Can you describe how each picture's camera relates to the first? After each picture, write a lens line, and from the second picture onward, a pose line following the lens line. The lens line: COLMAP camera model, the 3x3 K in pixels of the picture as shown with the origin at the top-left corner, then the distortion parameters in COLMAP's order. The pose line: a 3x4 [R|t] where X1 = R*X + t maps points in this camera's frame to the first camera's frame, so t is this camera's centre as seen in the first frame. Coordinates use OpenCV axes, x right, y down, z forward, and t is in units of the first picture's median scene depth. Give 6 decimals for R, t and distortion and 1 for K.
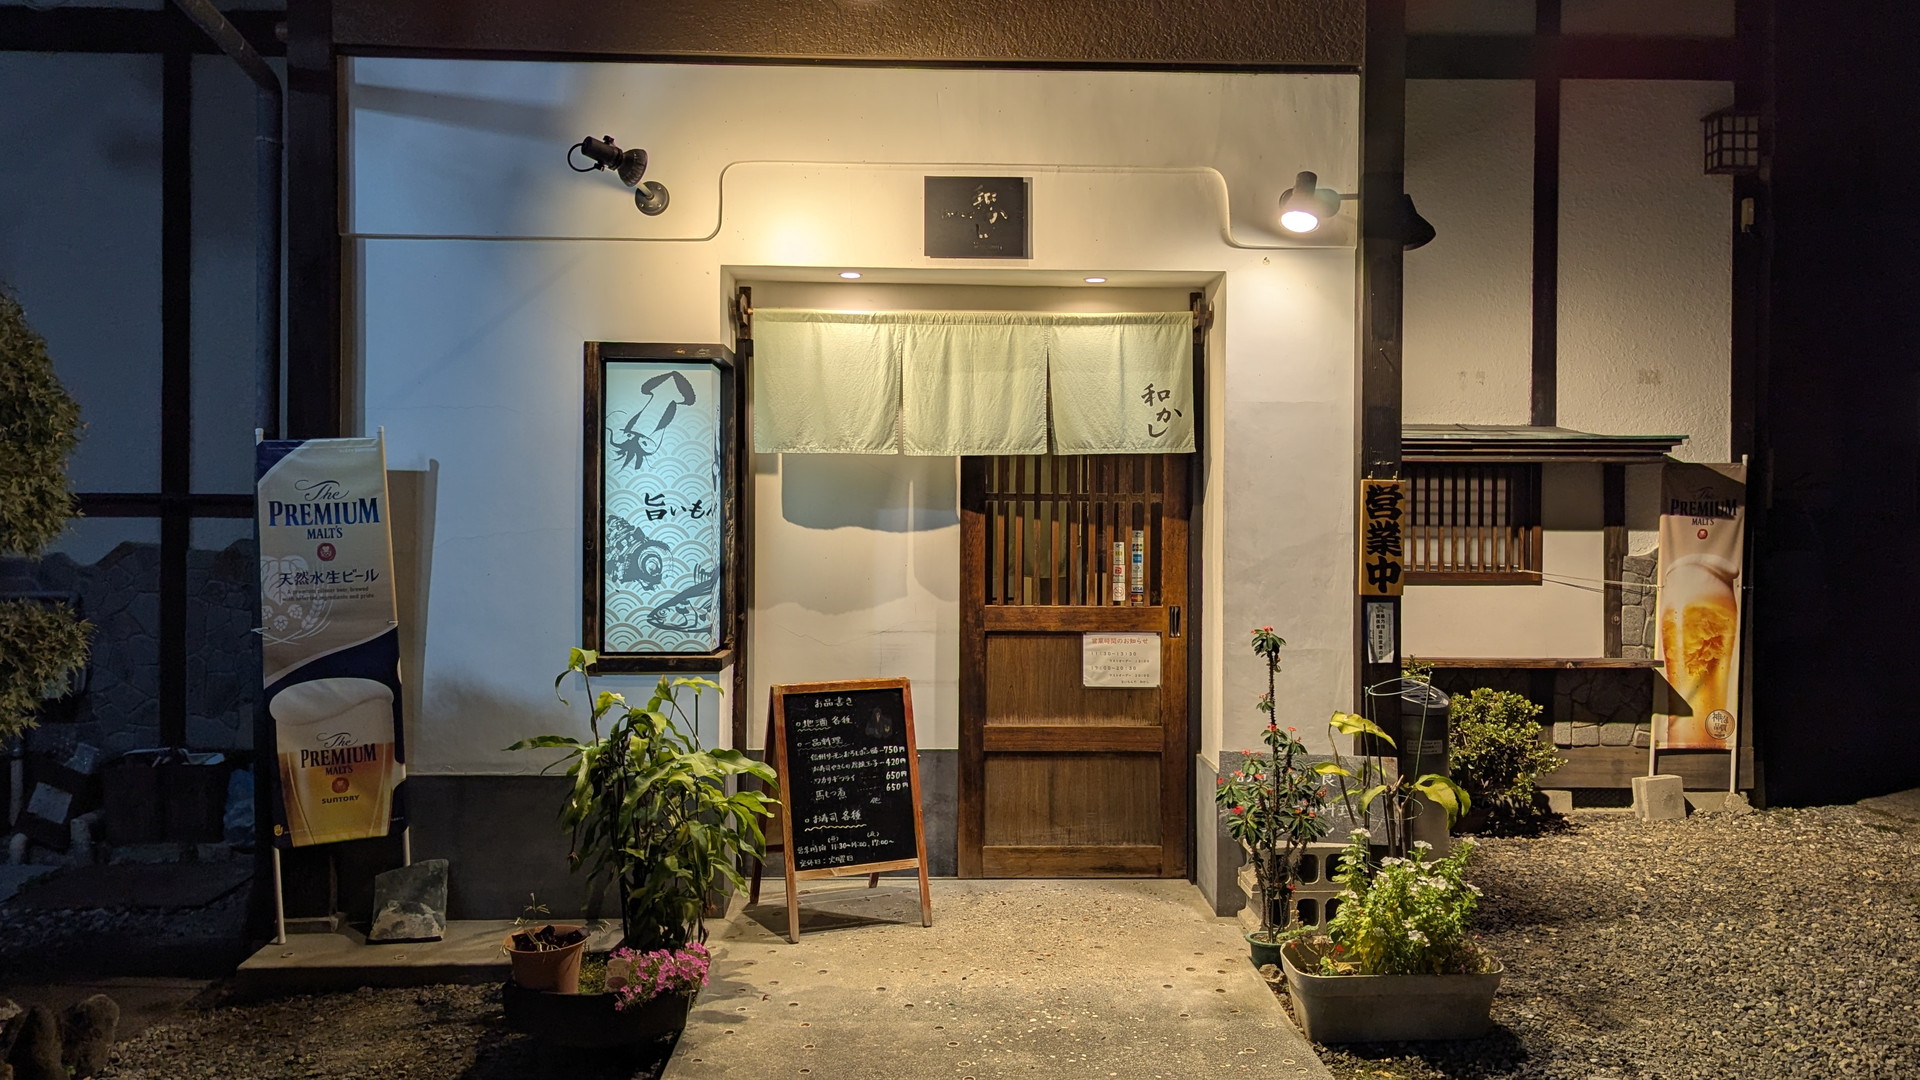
lens RADIAL K [[1393.3, 0, 960.0], [0, 1393.3, 540.0], [0, 0, 1]] dist [0.063982, -0.001042]
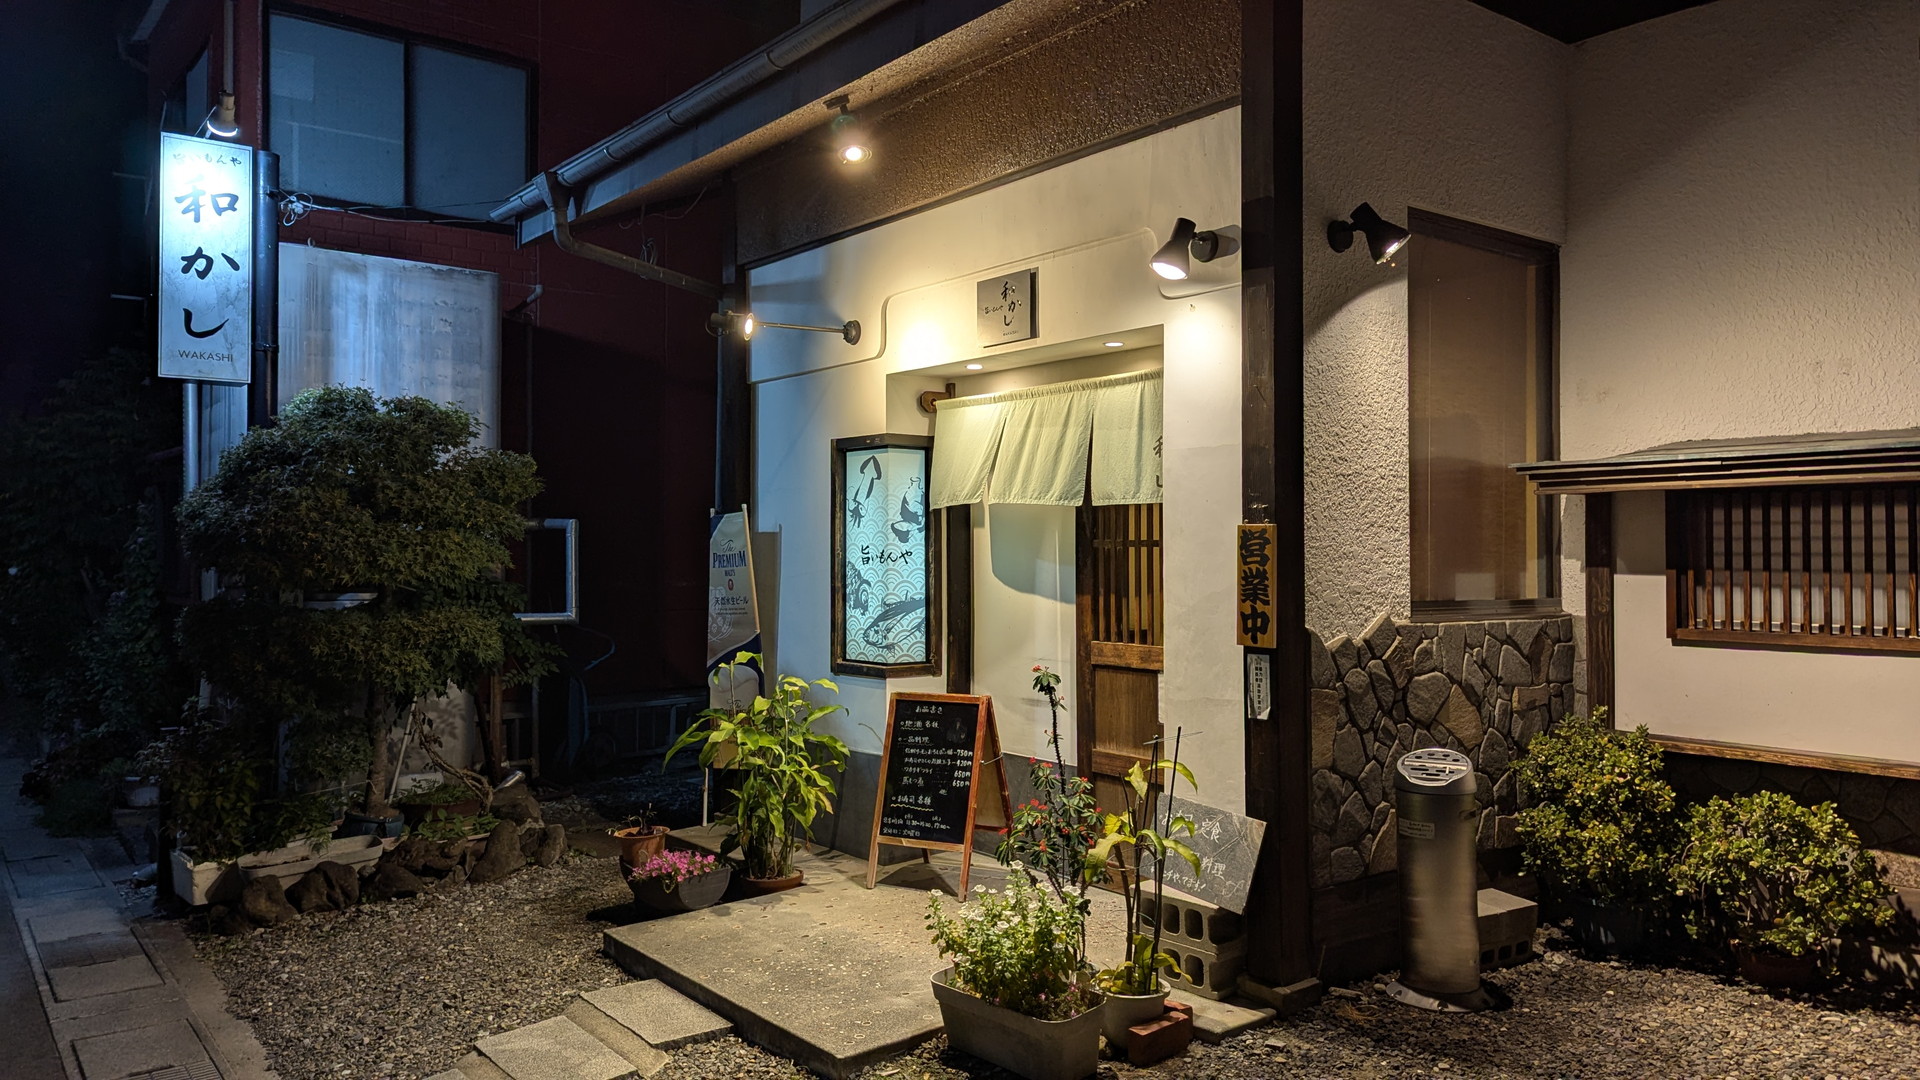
lens RADIAL K [[1337.2, 0, 960.0], [0, 1337.2, 540.0], [0, 0, 1]] dist [0.104803, -0.000263]
pose [[0.589820, -0.012794, -0.807433, 0.900587], [-0.007188, 0.999752, -0.021092, -0.011432], [0.807503, 0.018244, 0.589582, 0.304308]]
